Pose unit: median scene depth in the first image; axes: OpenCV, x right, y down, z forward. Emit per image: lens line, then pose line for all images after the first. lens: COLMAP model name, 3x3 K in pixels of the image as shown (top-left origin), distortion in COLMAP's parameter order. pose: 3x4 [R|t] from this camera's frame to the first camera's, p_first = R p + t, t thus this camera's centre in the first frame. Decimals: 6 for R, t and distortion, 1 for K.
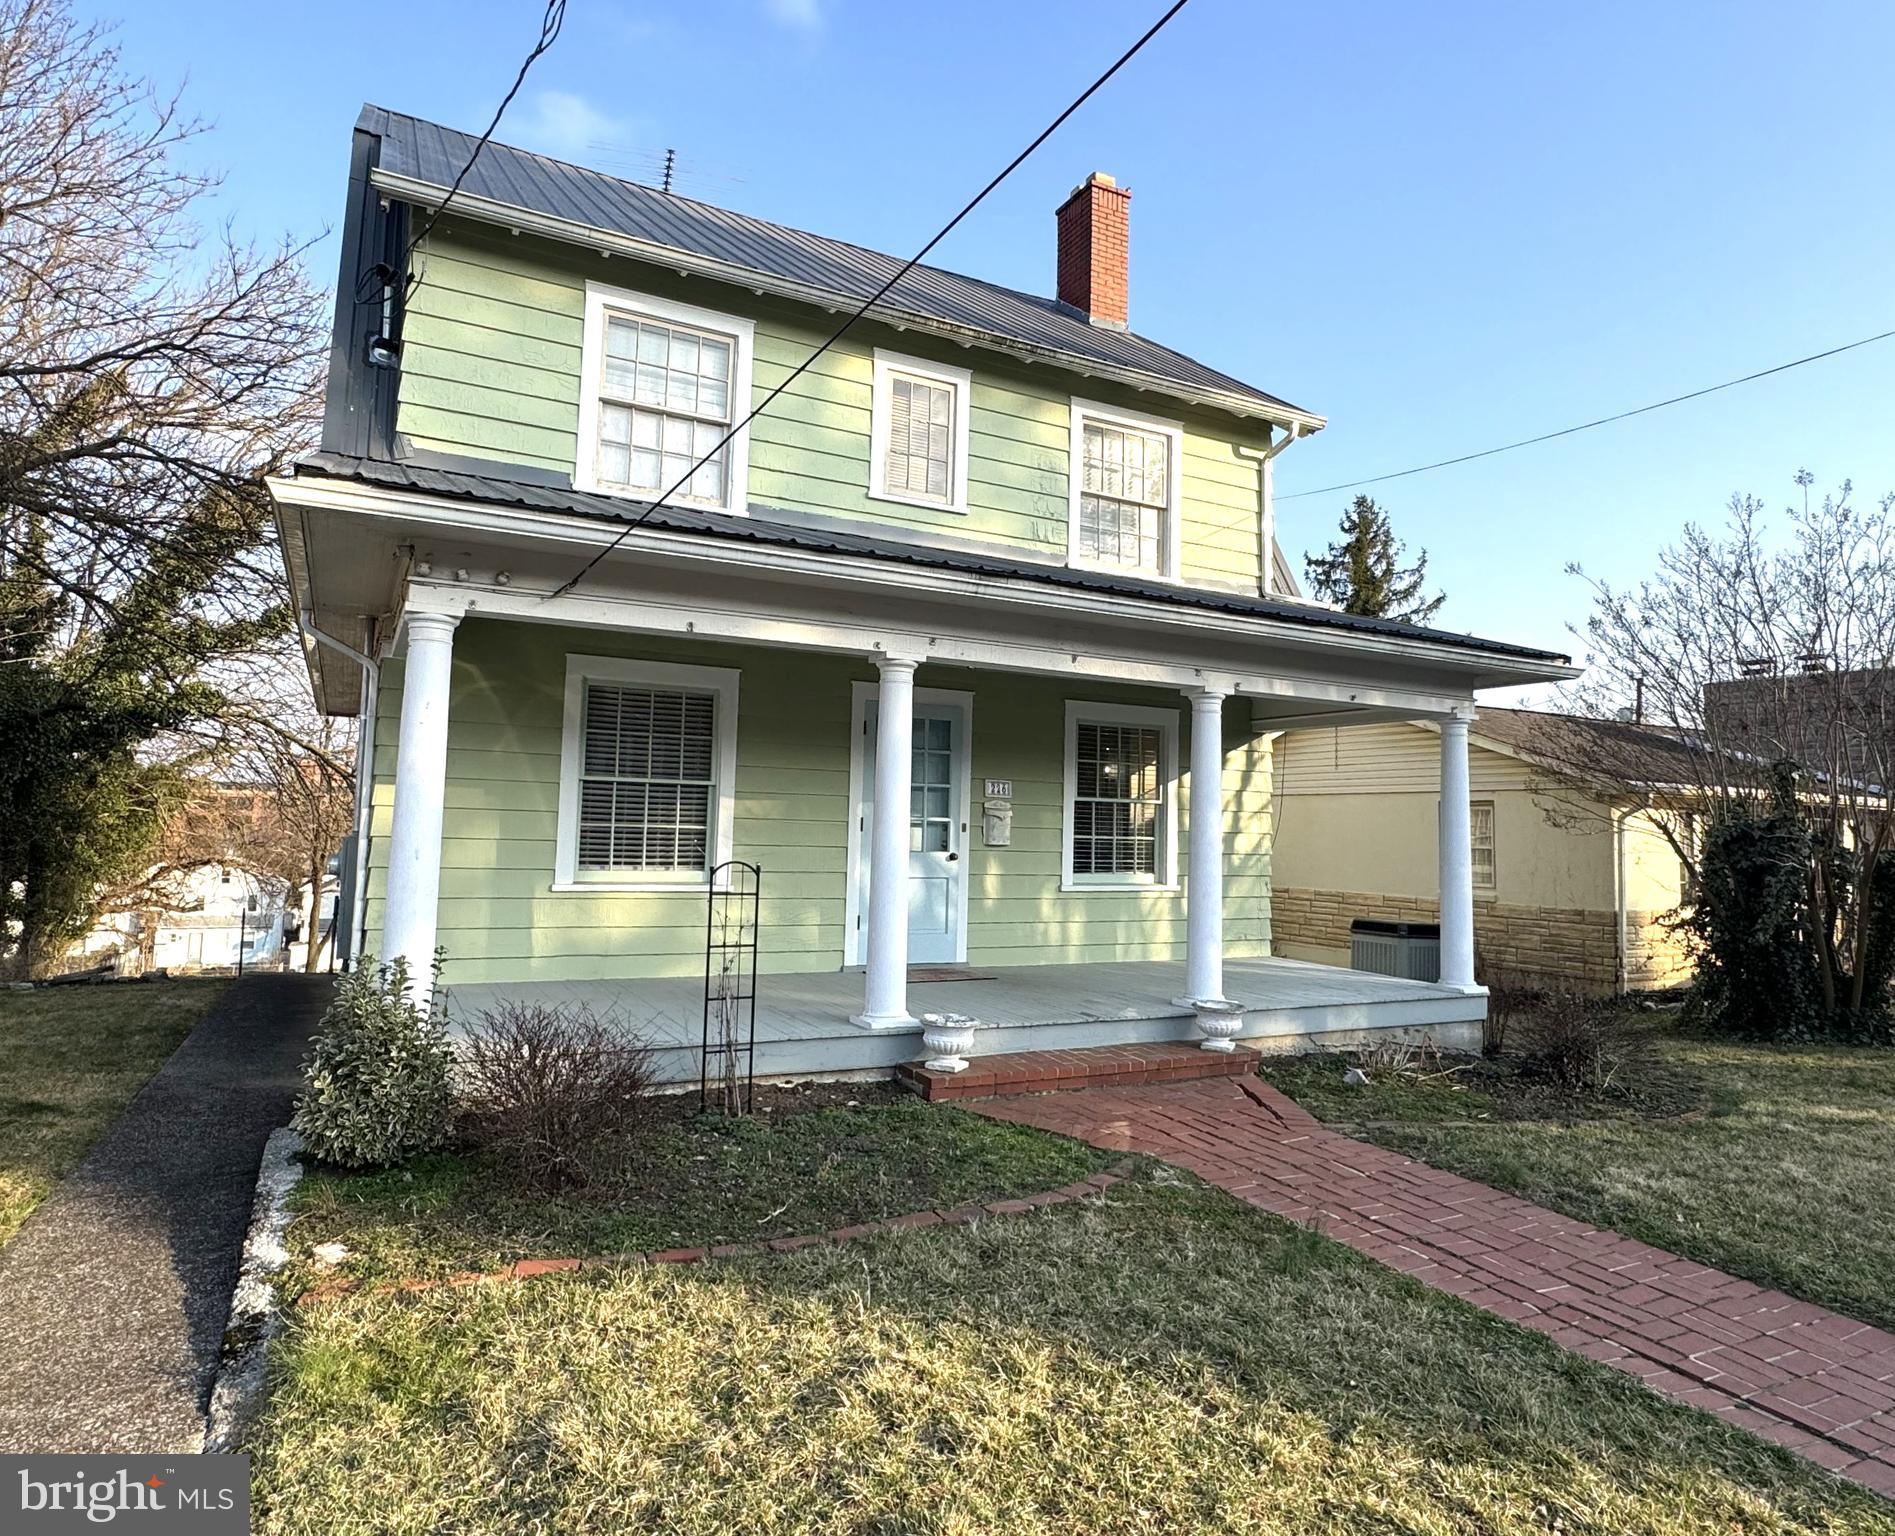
lens RADIAL K [[1136.7, 0, 945.5], [0, 1136.7, 741.7], [0, 0, 1]] dist [-0.004372, 0.004280]
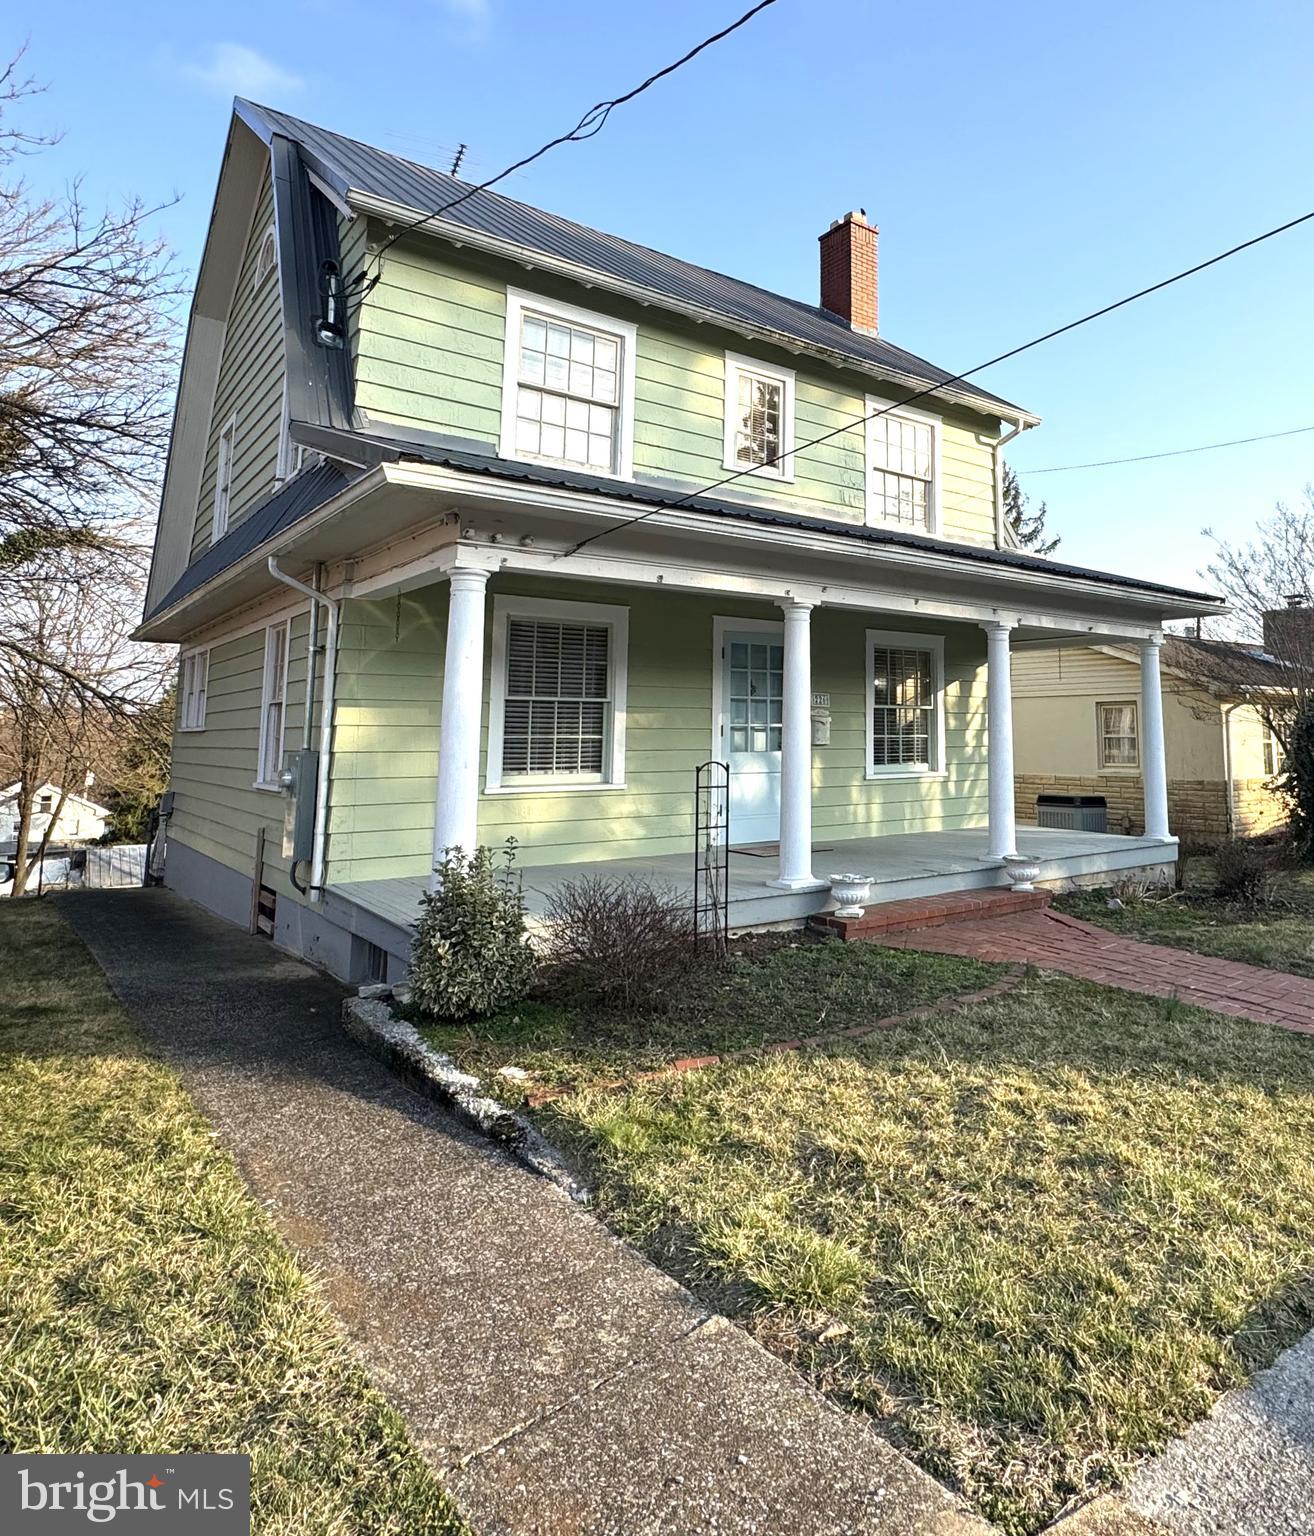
lens RADIAL K [[990.4, 0, 857.0], [0, 990.4, 613.8], [0, 0, 1]] dist [0.001089, -0.004585]
pose [[0.971931, 0.001517, 0.235262, -0.197987], [0.008106, 0.999170, -0.039929, -0.011391], [-0.235127, 0.040715, 0.971111, -0.096734]]
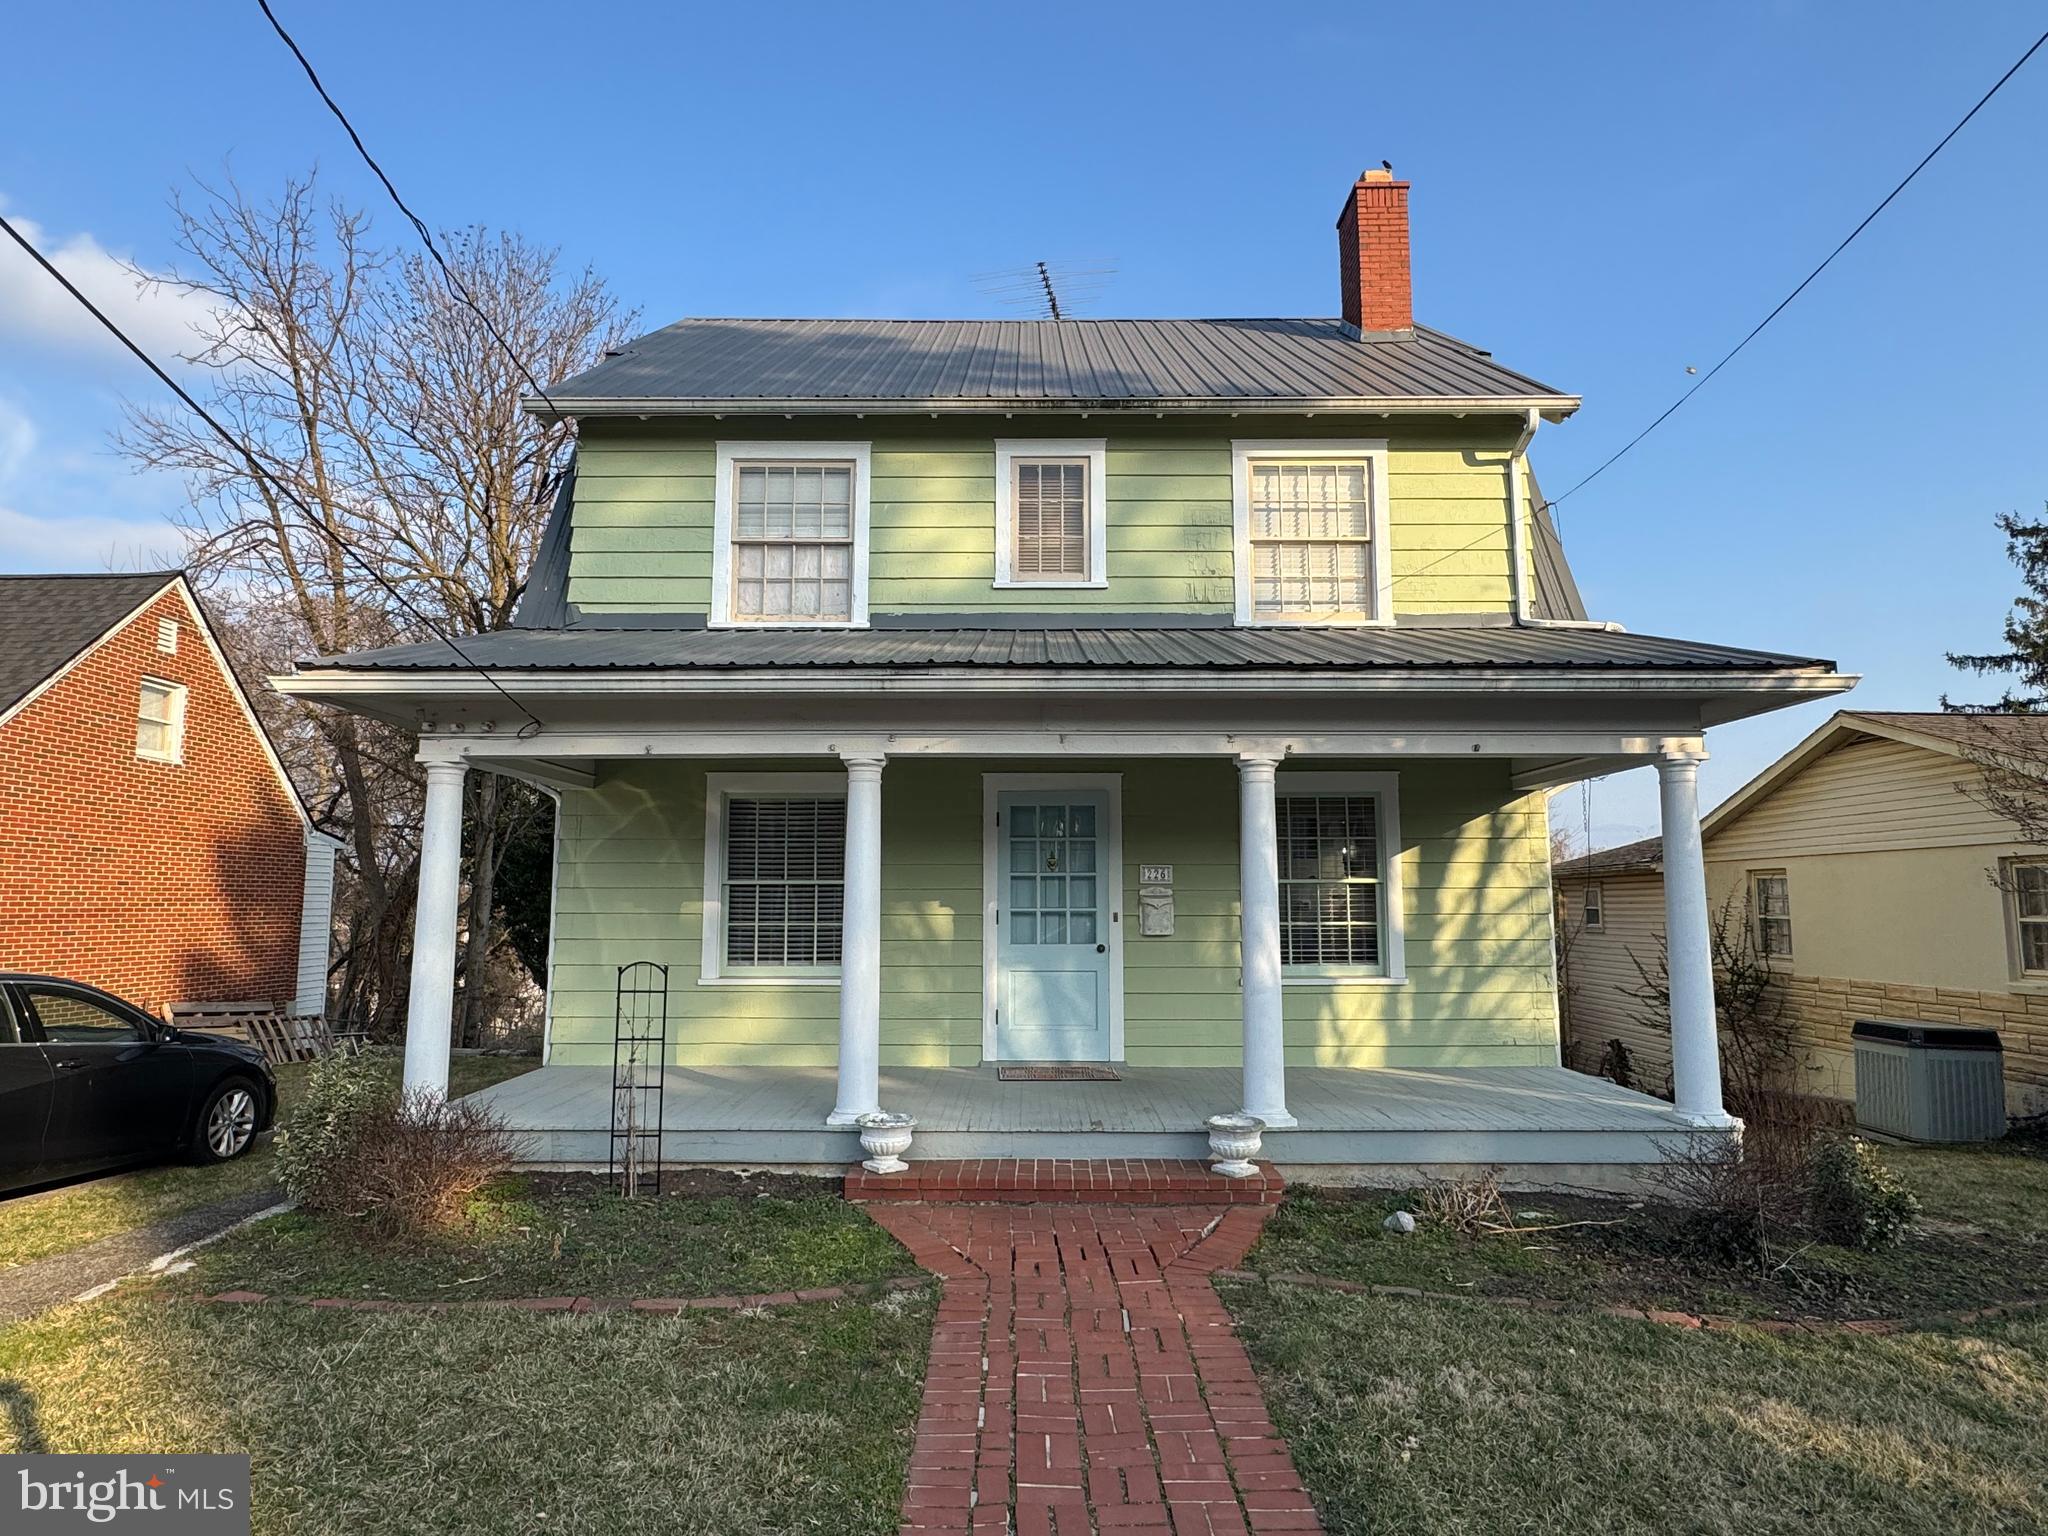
lens RADIAL K [[1176.3, 0, 1031.2], [0, 1176.3, 775.8], [0, 0, 1]] dist [-0.000722, 0.001490]
pose [[0.883395, -0.077954, -0.462100, 0.466964], [0.060916, 0.996803, -0.051703, 0.005111], [0.464653, 0.017525, 0.885319, 0.111108]]
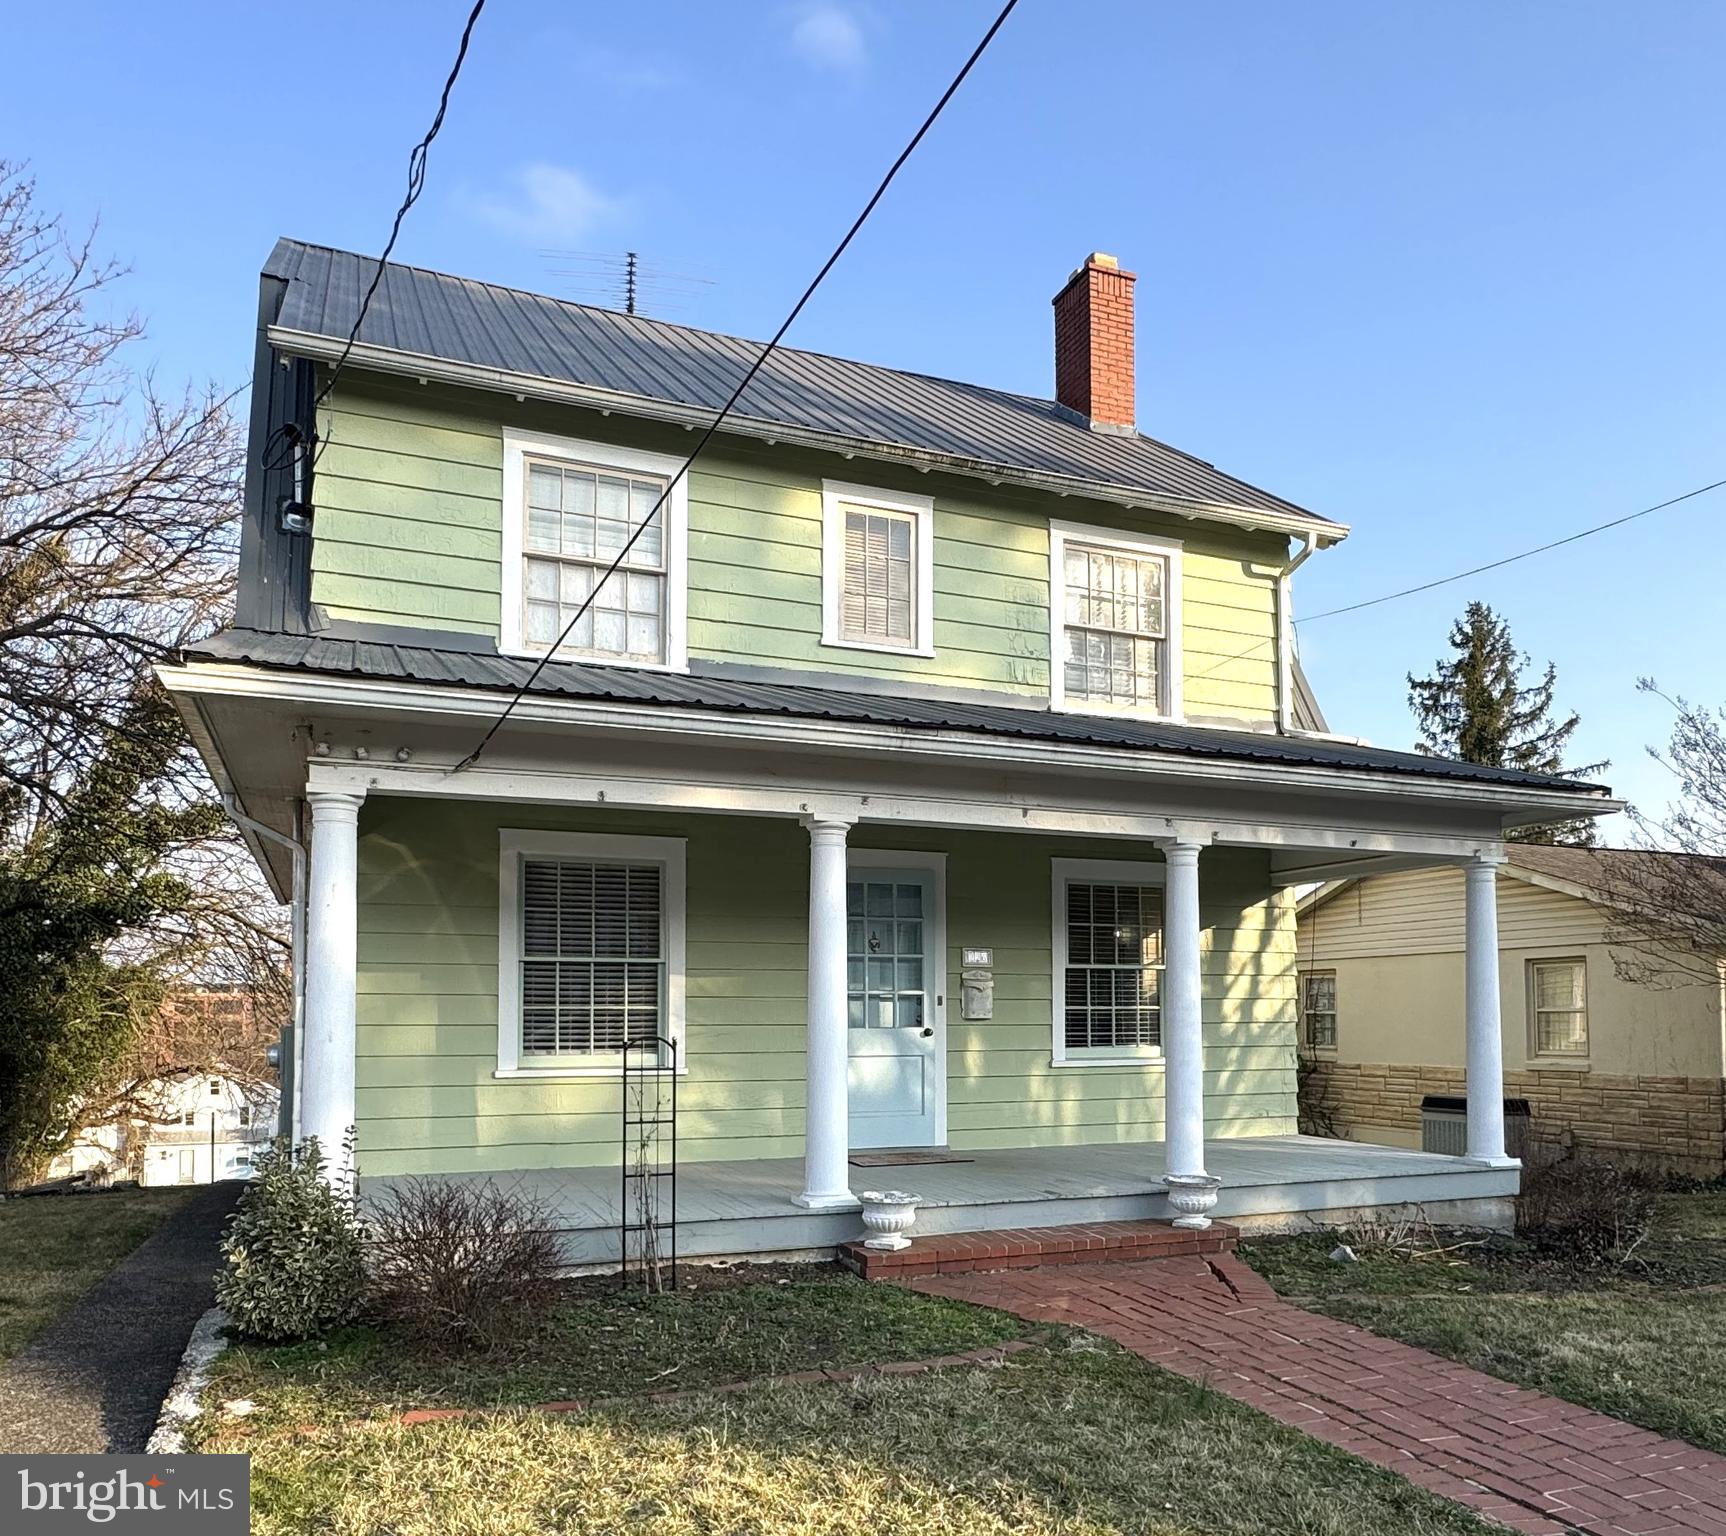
lens RADIAL K [[1318.4, 0, 921.9], [0, 1318.4, 970.7], [0, 0, 1]] dist [-0.006721, 0.007436]
pose [[0.996936, -0.031273, -0.071693, 0.088818], [0.034330, 0.998535, 0.041816, 0.006830], [0.070281, -0.044150, 0.996550, -0.073350]]
